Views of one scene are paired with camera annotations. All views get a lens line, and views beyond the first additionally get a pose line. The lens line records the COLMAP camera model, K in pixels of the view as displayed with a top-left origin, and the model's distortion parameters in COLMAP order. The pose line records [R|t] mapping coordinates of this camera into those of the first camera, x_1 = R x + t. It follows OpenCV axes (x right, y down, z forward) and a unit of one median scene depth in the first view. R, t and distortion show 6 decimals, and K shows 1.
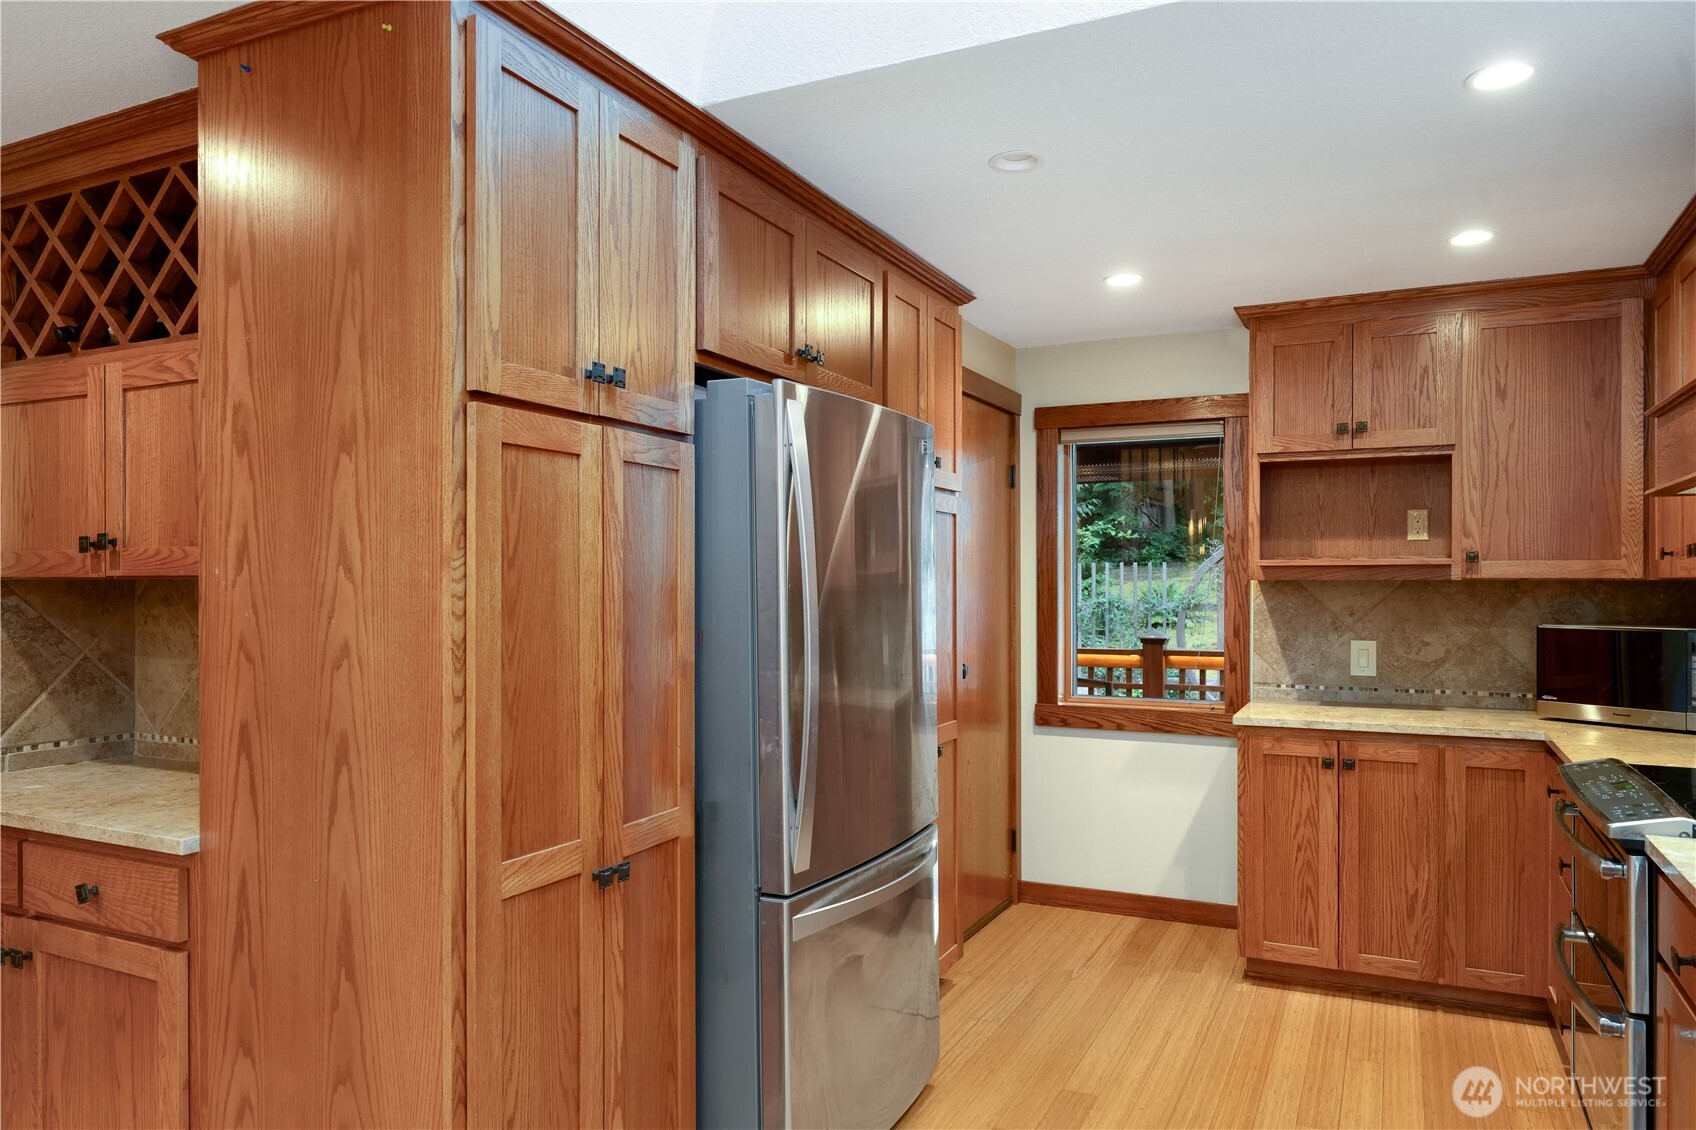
lens RADIAL K [[1123.6, 0, 851.5], [0, 1123.6, 582.6], [0, 0, 1]] dist [-0.004547, 0.001157]
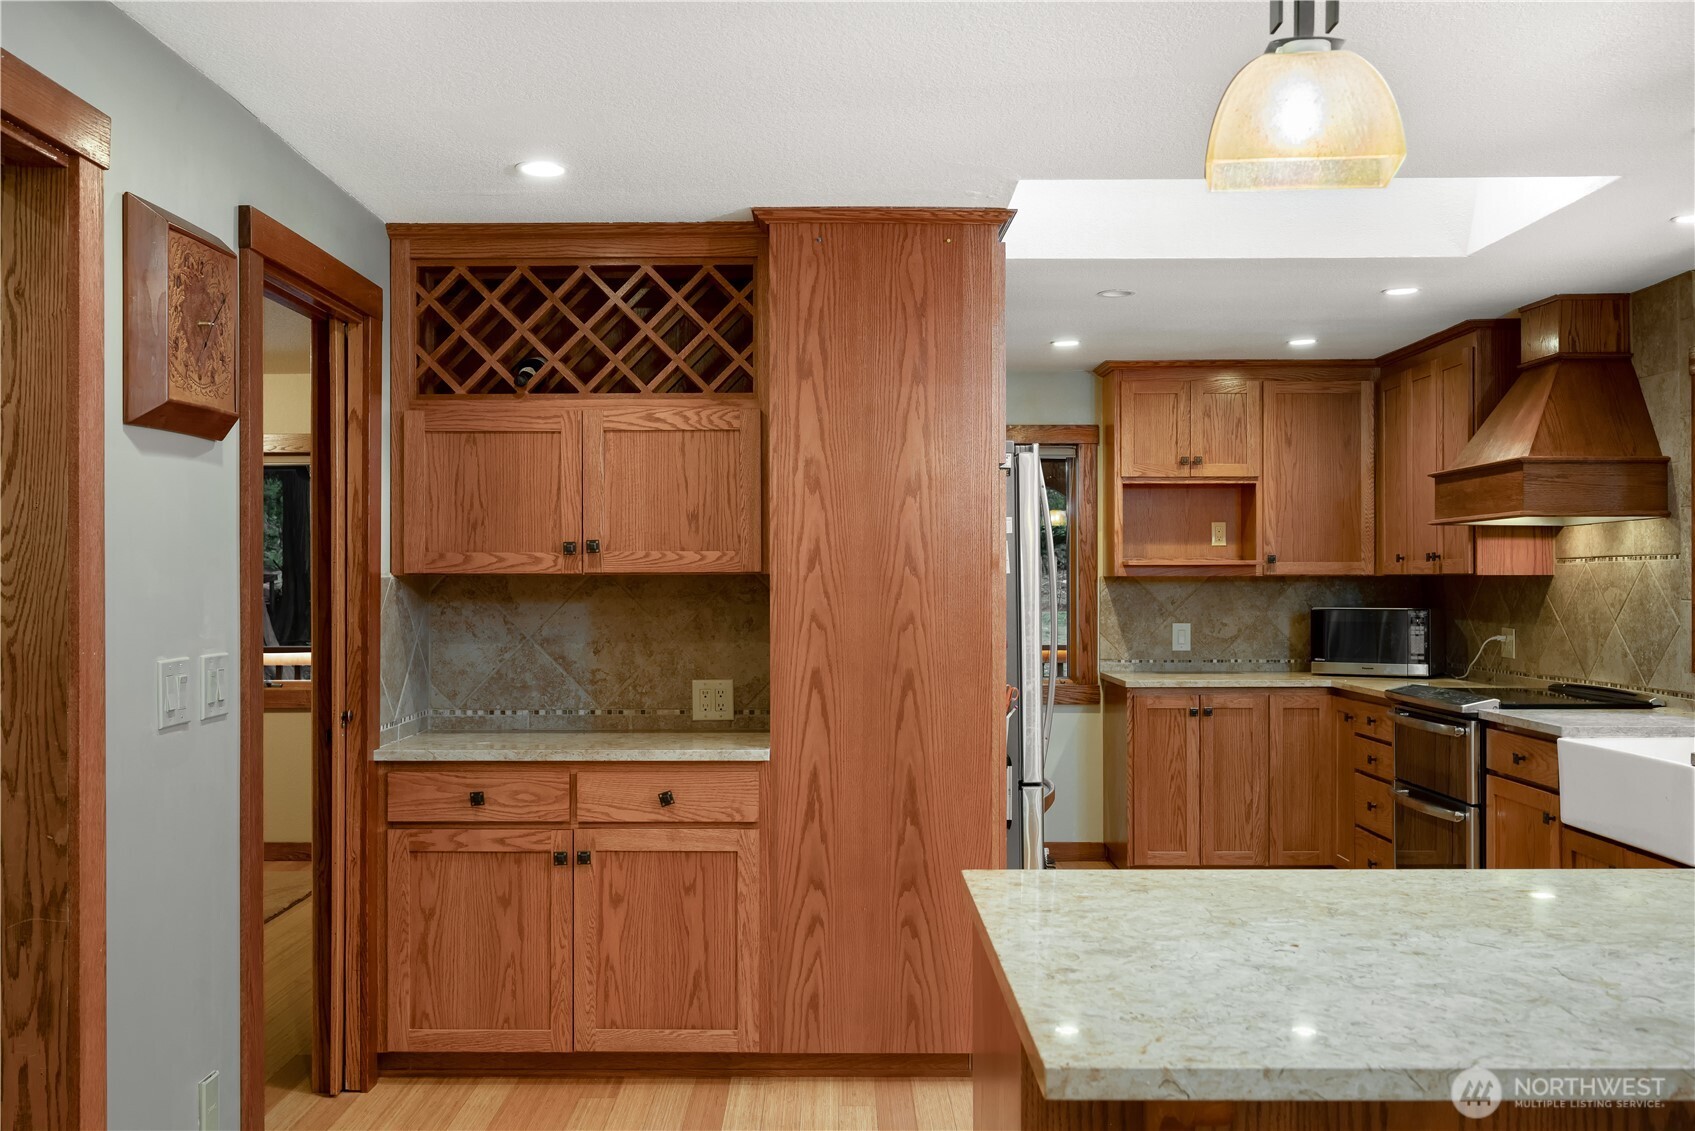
lens RADIAL K [[1527.2, 0, 838.7], [0, 1527.2, 571.4], [0, 0, 1]] dist [-0.002593, -0.006578]
pose [[0.901890, 0.000646, 0.431965, -0.832197], [0.002361, 0.999977, -0.006424, 0.003389], [-0.431959, 0.006813, 0.901868, -0.519203]]
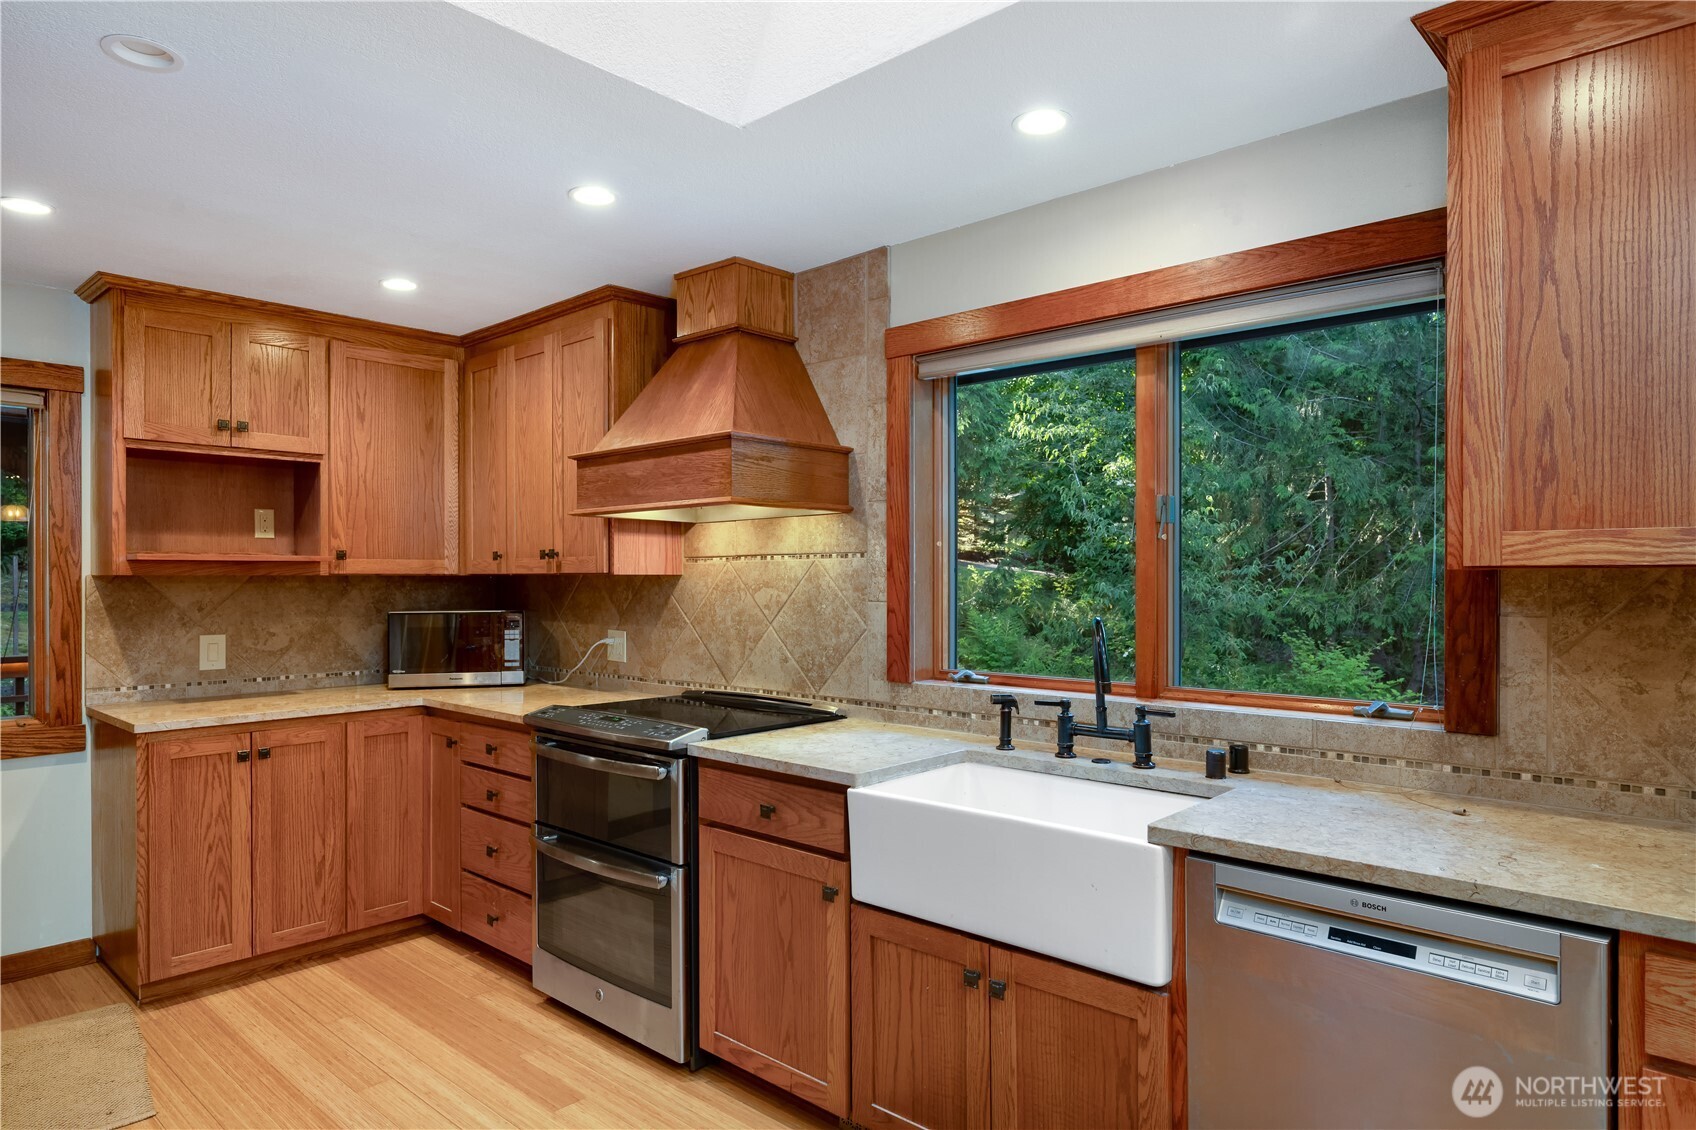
lens RADIAL K [[989.0, 0, 840.1], [0, 989.0, 580.2], [0, 0, 1]] dist [-0.007671, 0.000728]
pose [[0.285784, -0.004187, 0.958285, -0.301758], [0.002854, 0.999990, 0.003519, 0.000882], [-0.958290, 0.001729, 0.285793, 0.255785]]
